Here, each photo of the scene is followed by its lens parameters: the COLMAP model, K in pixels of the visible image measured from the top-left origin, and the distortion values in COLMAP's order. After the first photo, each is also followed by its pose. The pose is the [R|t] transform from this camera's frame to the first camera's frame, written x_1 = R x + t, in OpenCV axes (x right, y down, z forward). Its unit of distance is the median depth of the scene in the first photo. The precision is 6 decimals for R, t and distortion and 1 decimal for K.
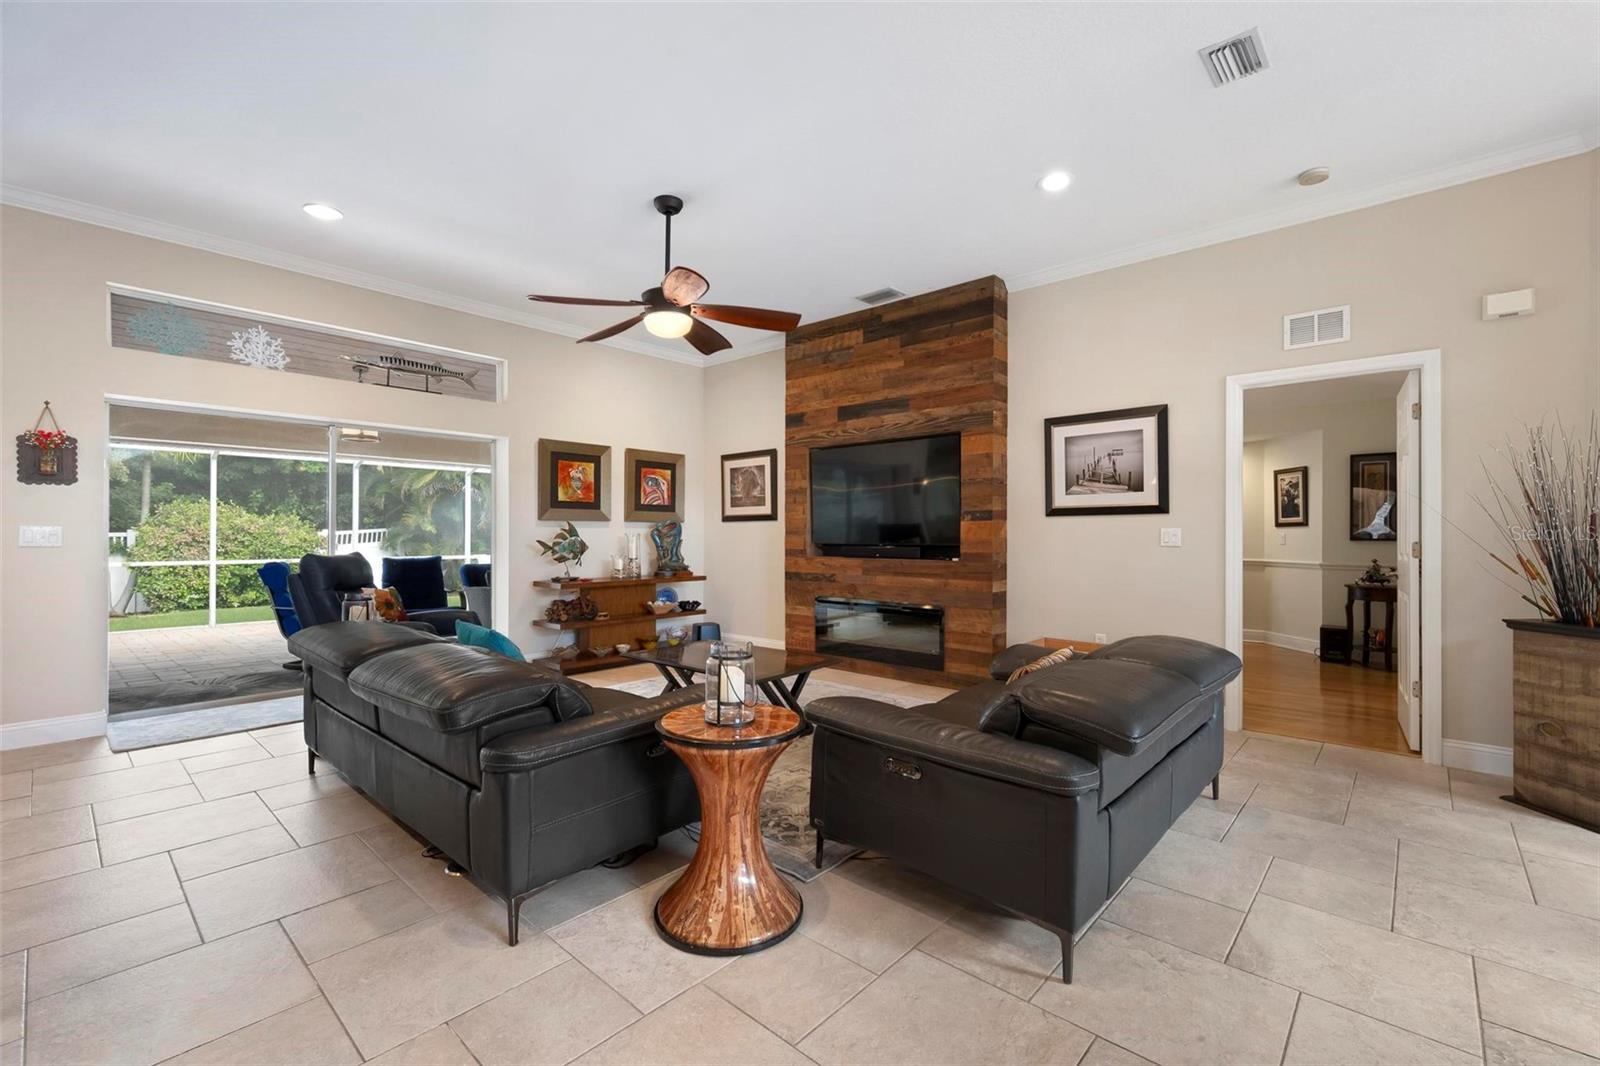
lens RADIAL K [[685.3, 0, 800.0], [0, 685.3, 533.0], [0, 0, 1]] dist [0.000595, -0.000020]
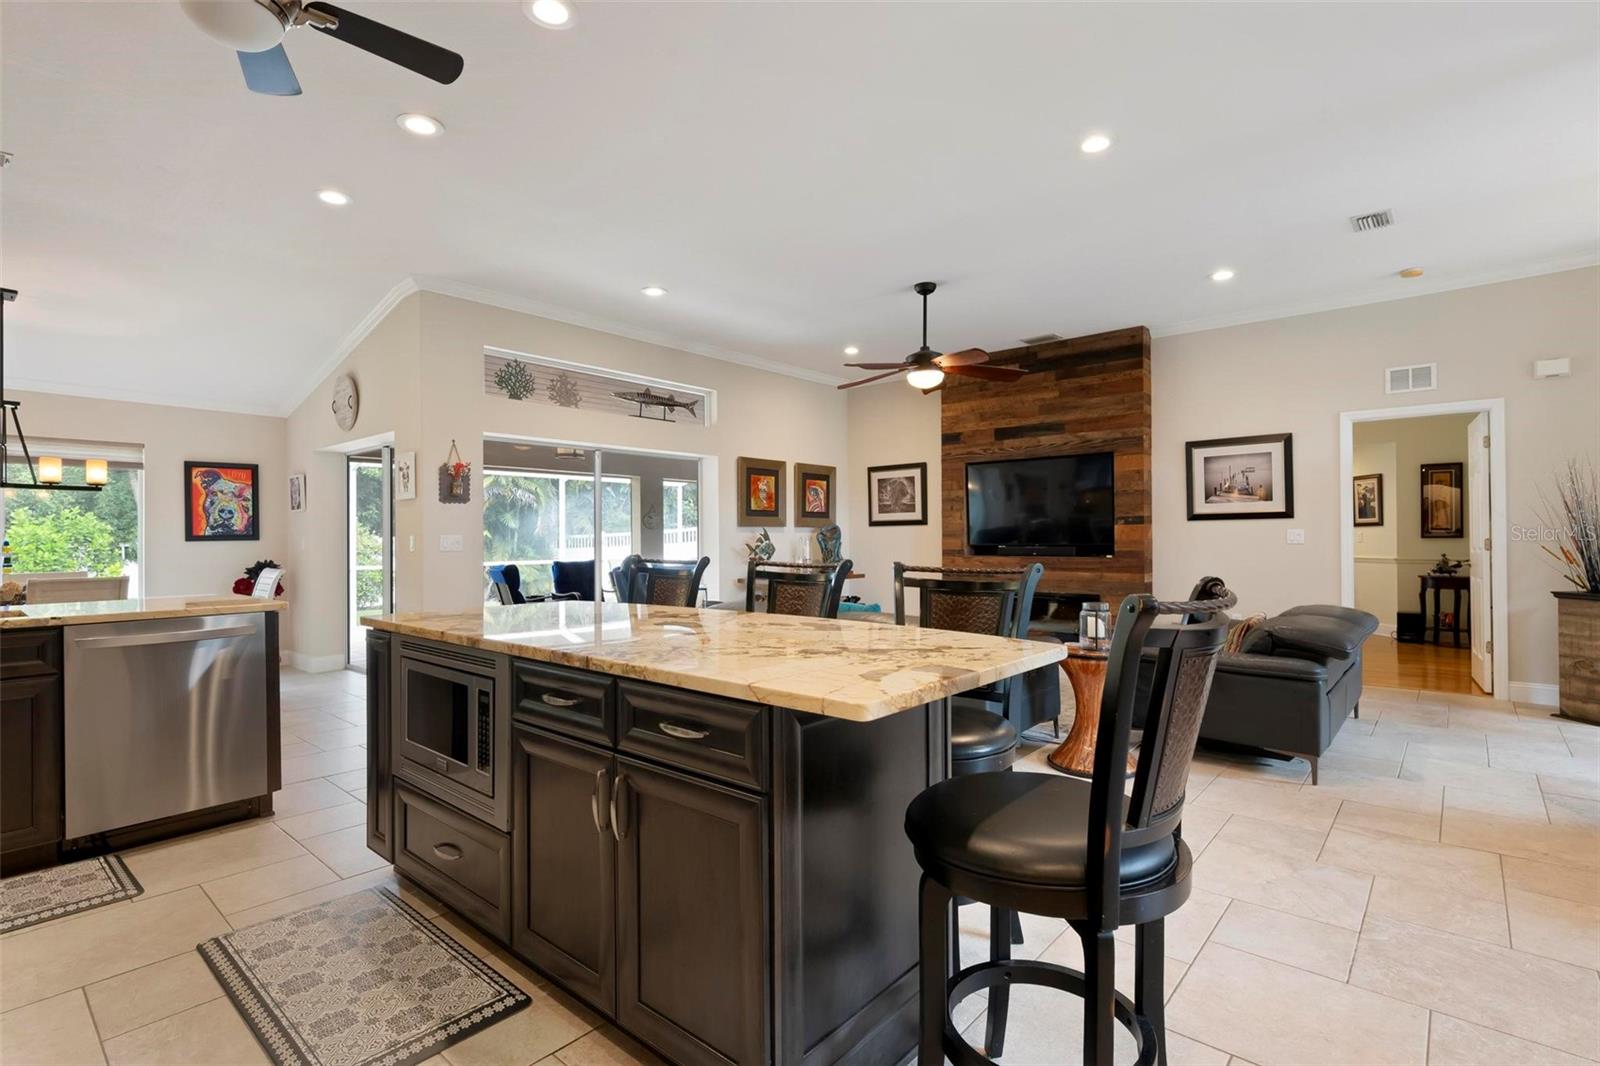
lens RADIAL K [[754.0, 0, 800.0], [0, 754.0, 533.0], [0, 0, 1]] dist [-0.000978, 0.000010]
pose [[0.999856, -0.008407, 0.014740, -0.310044], [0.008451, 0.999960, -0.002926, -0.003244], [-0.014714, 0.003051, 0.999887, -0.301714]]
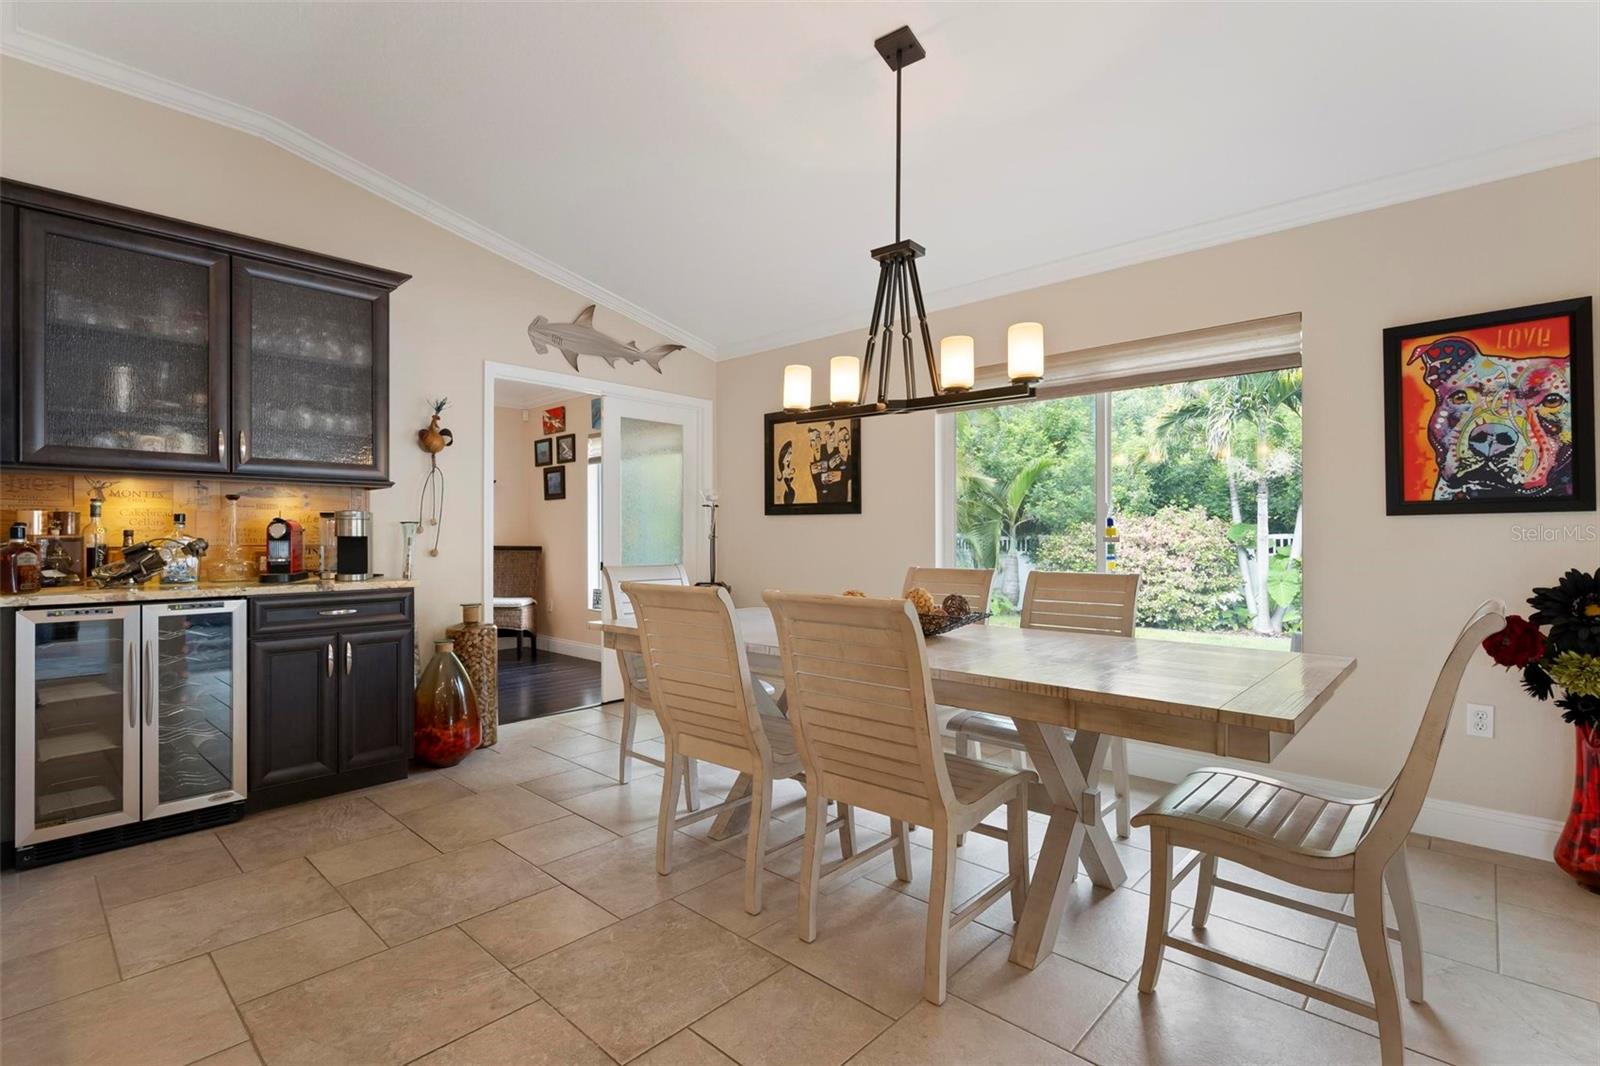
lens RADIAL K [[746.1, 0, 800.0], [0, 746.1, 533.0], [0, 0, 1]] dist [-0.000419, -0.000208]
pose [[-0.019070, -0.006347, -0.999798, -0.743117], [0.004453, 0.999969, -0.006433, 0.011151], [0.999808, -0.004575, -0.019041, 0.501968]]
